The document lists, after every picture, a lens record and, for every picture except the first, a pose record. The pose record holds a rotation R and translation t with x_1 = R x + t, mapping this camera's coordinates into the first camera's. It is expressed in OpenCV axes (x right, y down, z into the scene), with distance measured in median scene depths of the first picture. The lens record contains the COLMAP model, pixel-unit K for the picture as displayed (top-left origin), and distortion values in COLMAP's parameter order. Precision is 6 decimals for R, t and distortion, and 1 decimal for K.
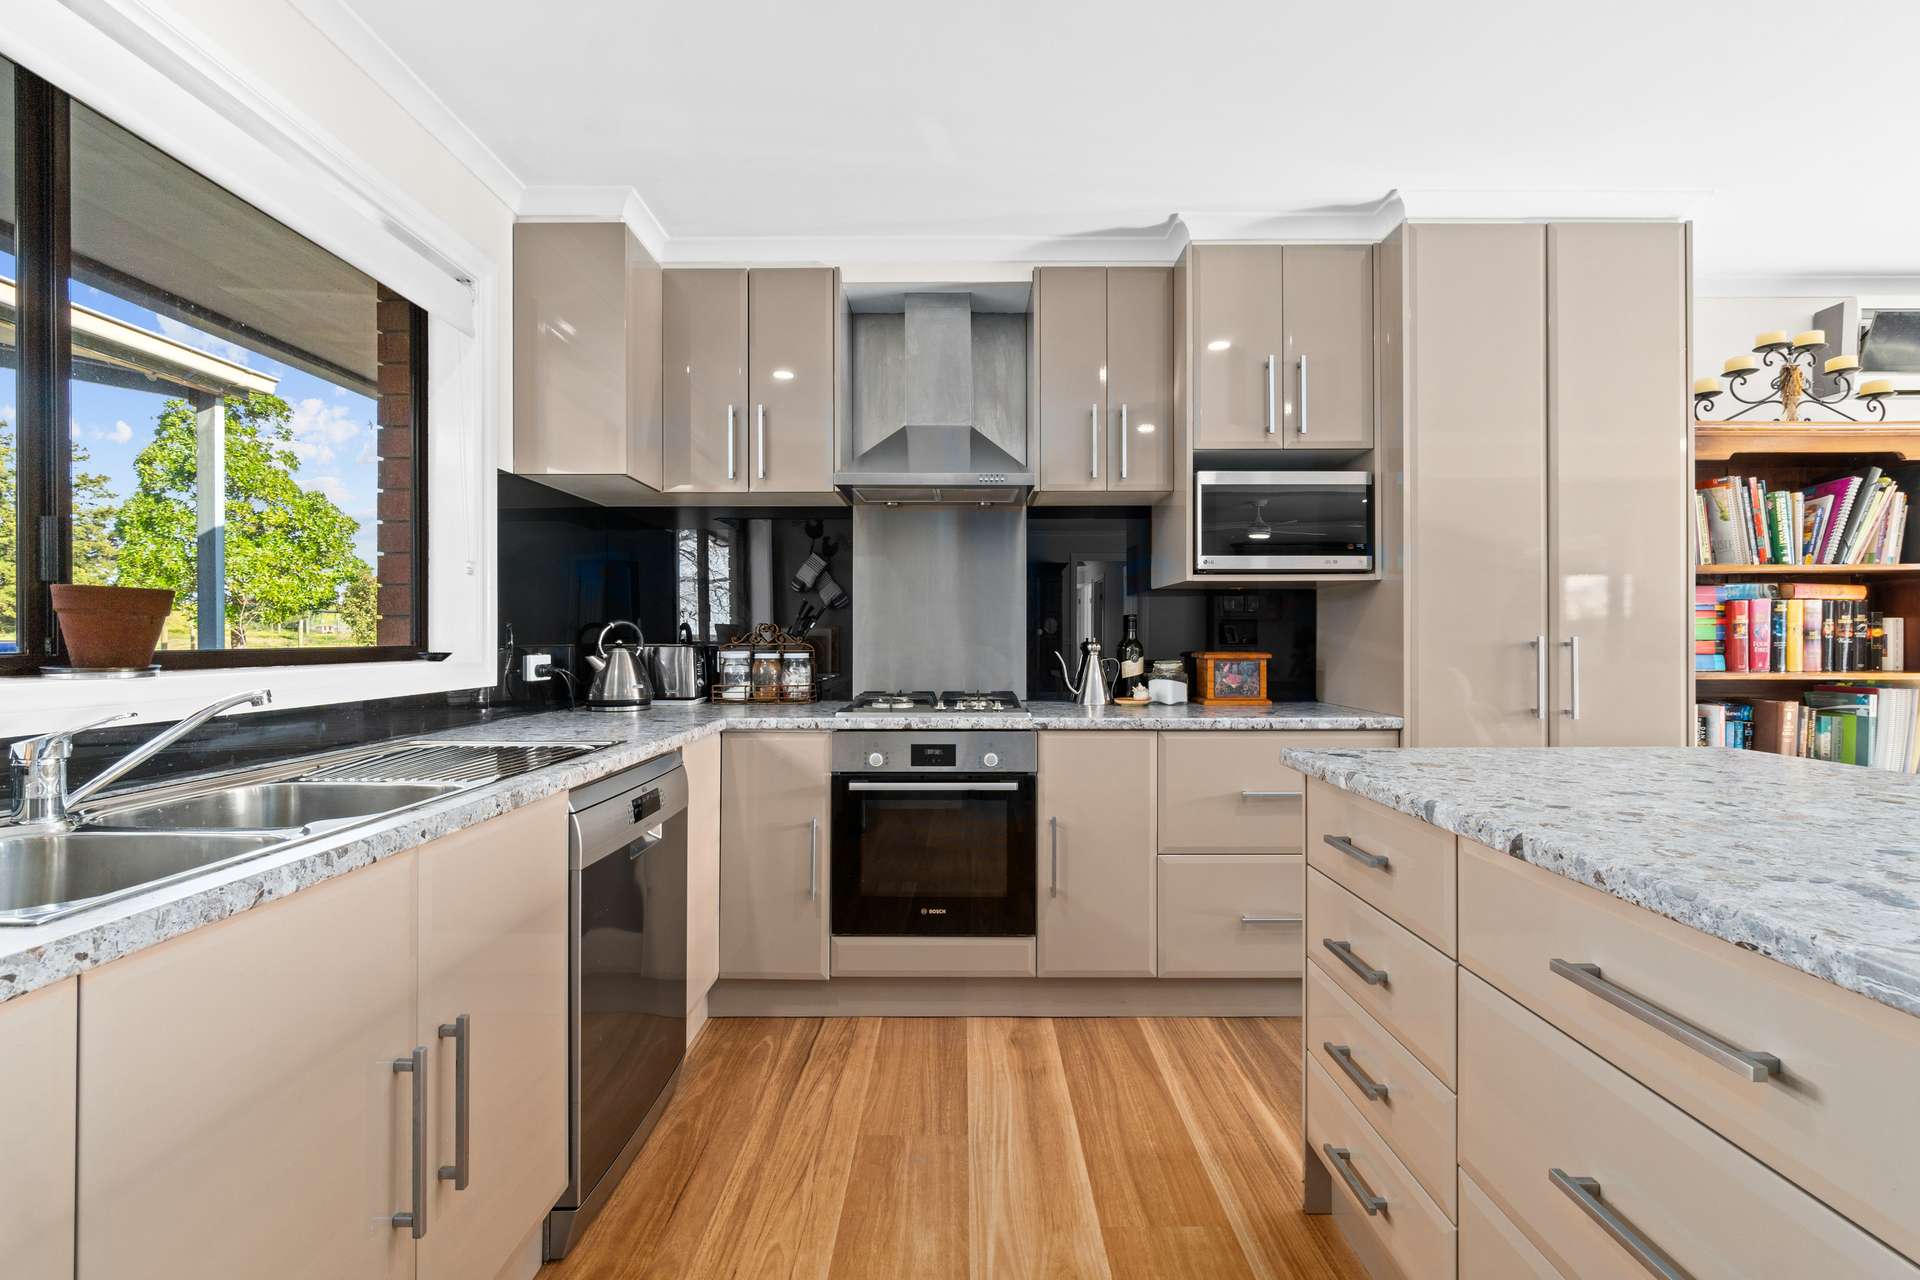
lens RADIAL K [[845.9, 0, 962.6], [0, 845.9, 639.1], [0, 0, 1]] dist [-0.009760, 0.000423]
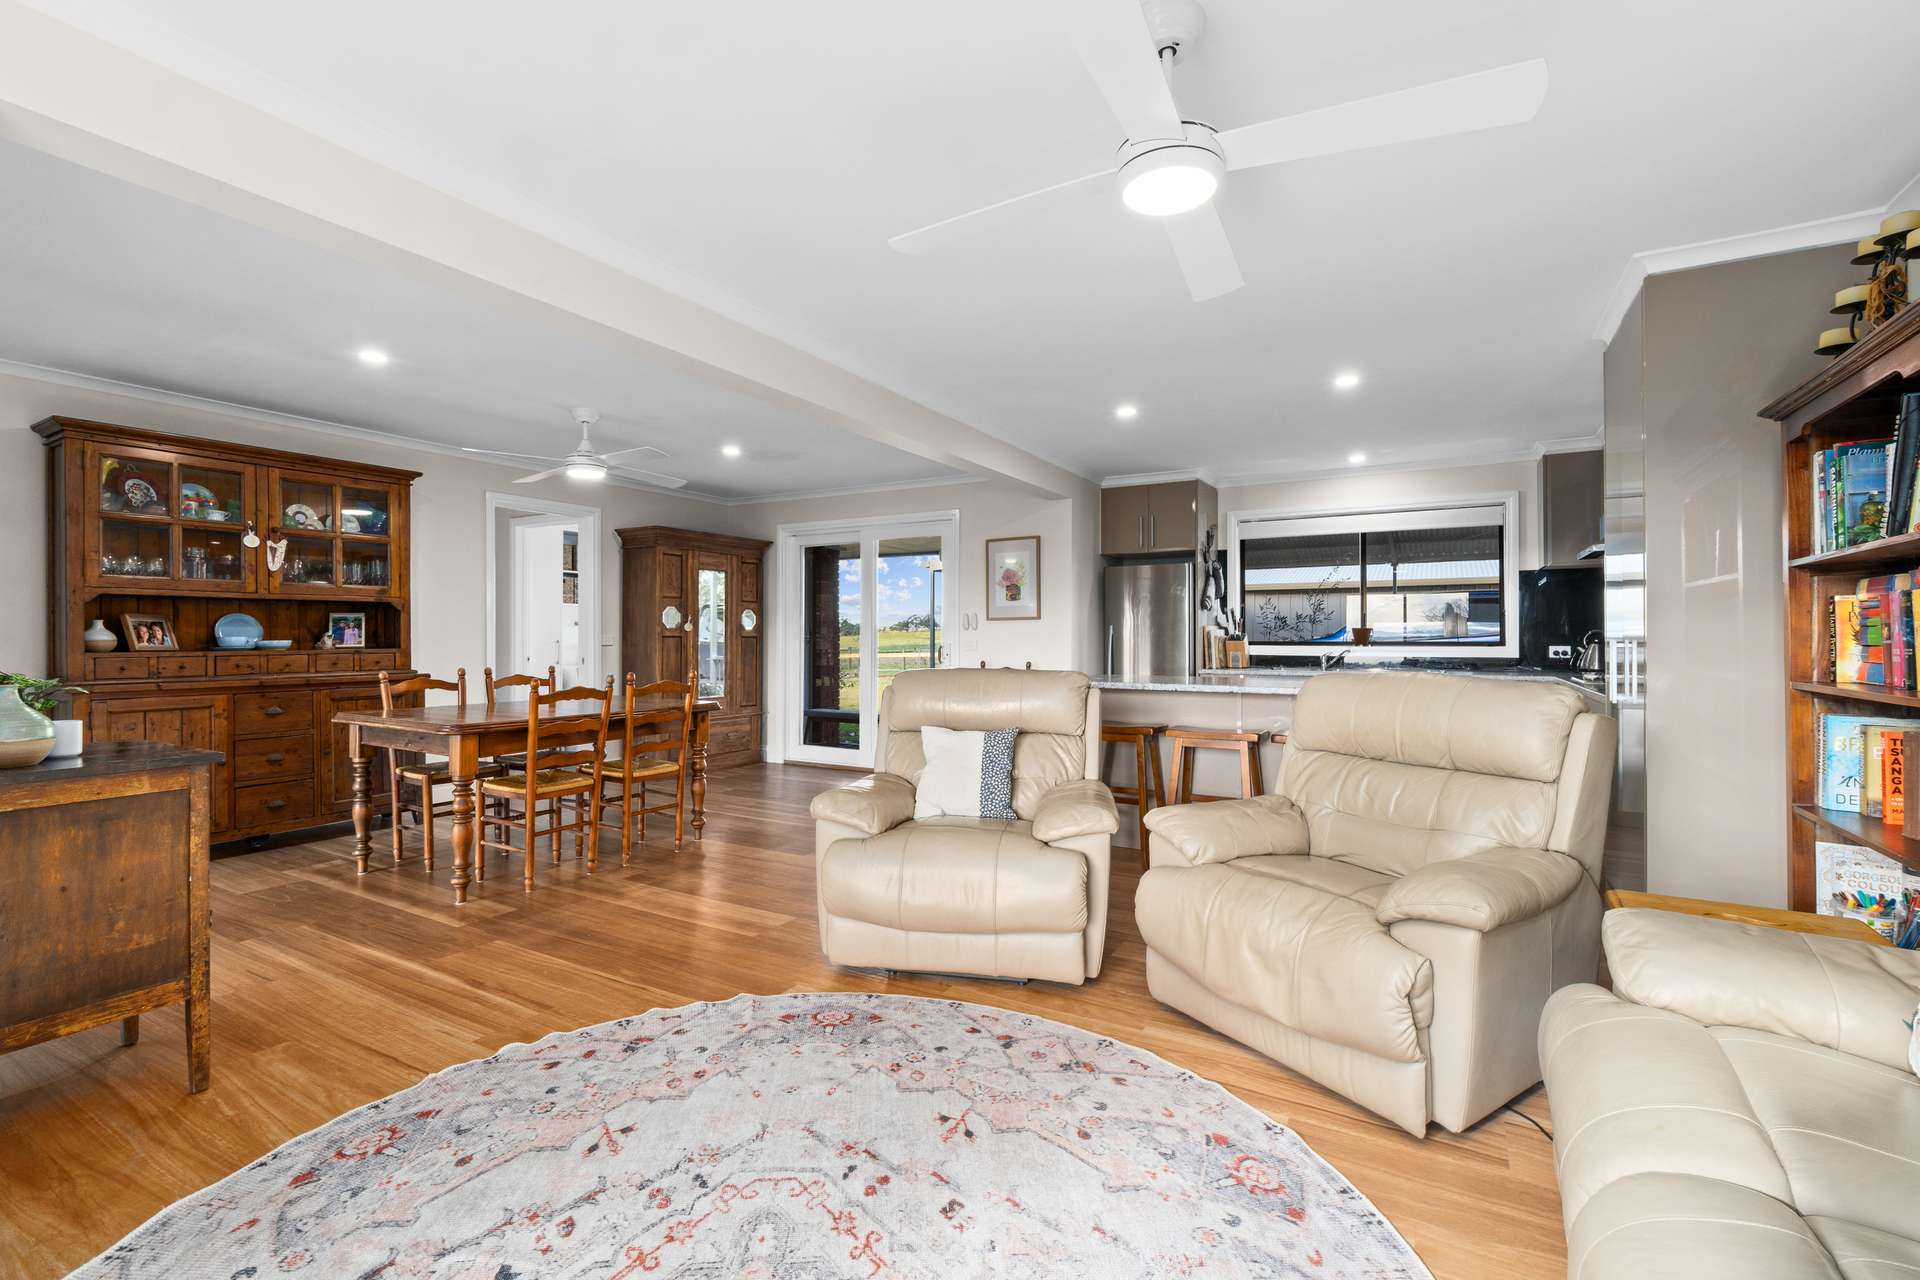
lens RADIAL K [[845.9, 0, 957.8], [0, 845.9, 634.9], [0, 0, 1]] dist [-0.009760, 0.000423]
pose [[-0.499622, 0.000503, -0.866243, 2.133859], [0.000056, 1.000000, 0.000548, -0.012442], [0.866244, 0.000225, -0.499622, 0.692485]]
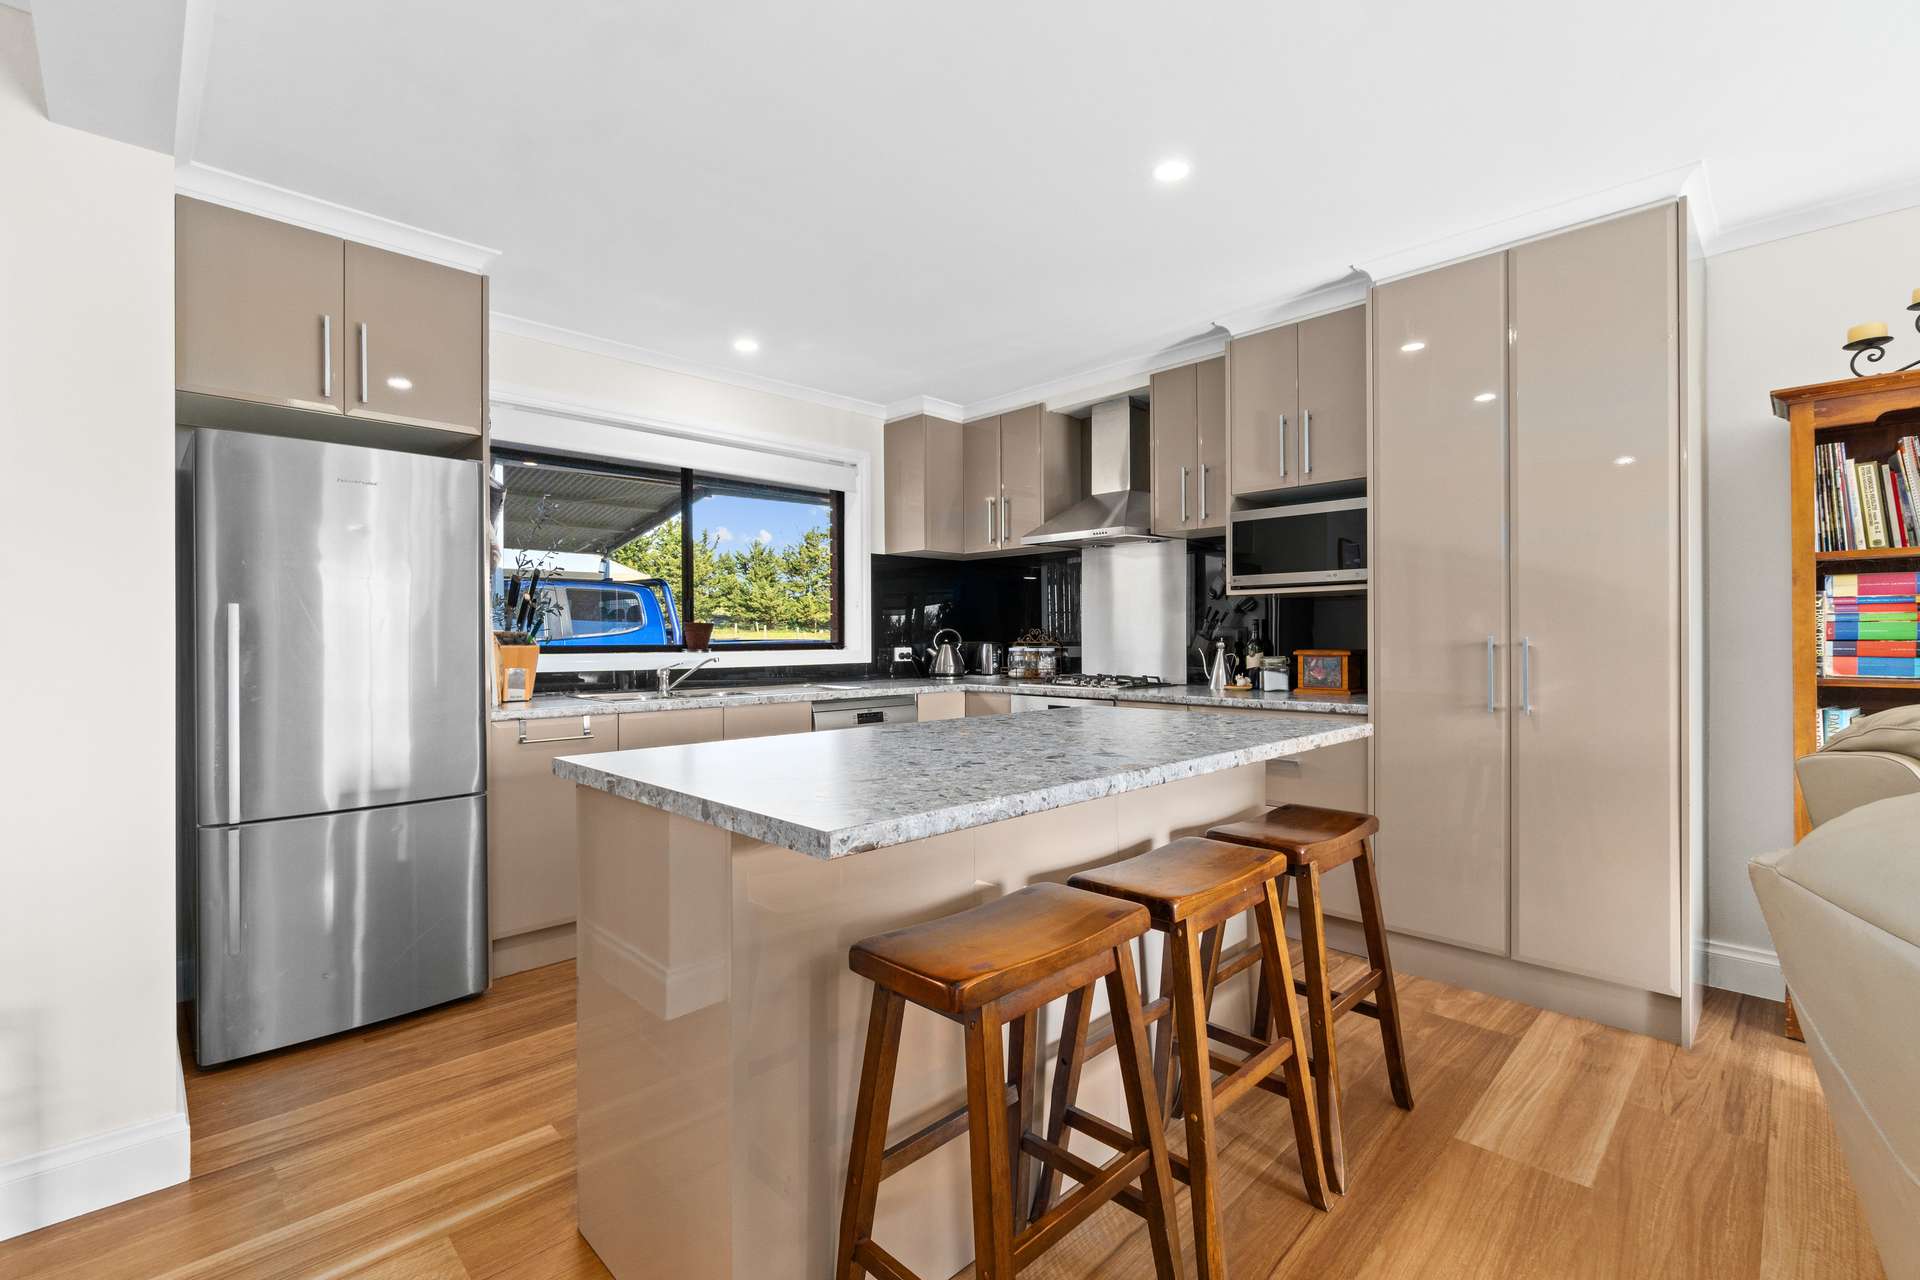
lens RADIAL K [[845.9, 0, 969.8], [0, 845.9, 644.8], [0, 0, 1]] dist [-0.009760, 0.000423]
pose [[0.712472, 0.004483, -0.701686, 0.874676], [0.002344, 0.999959, 0.008769, -0.003279], [0.701696, -0.007892, 0.712432, -0.223131]]
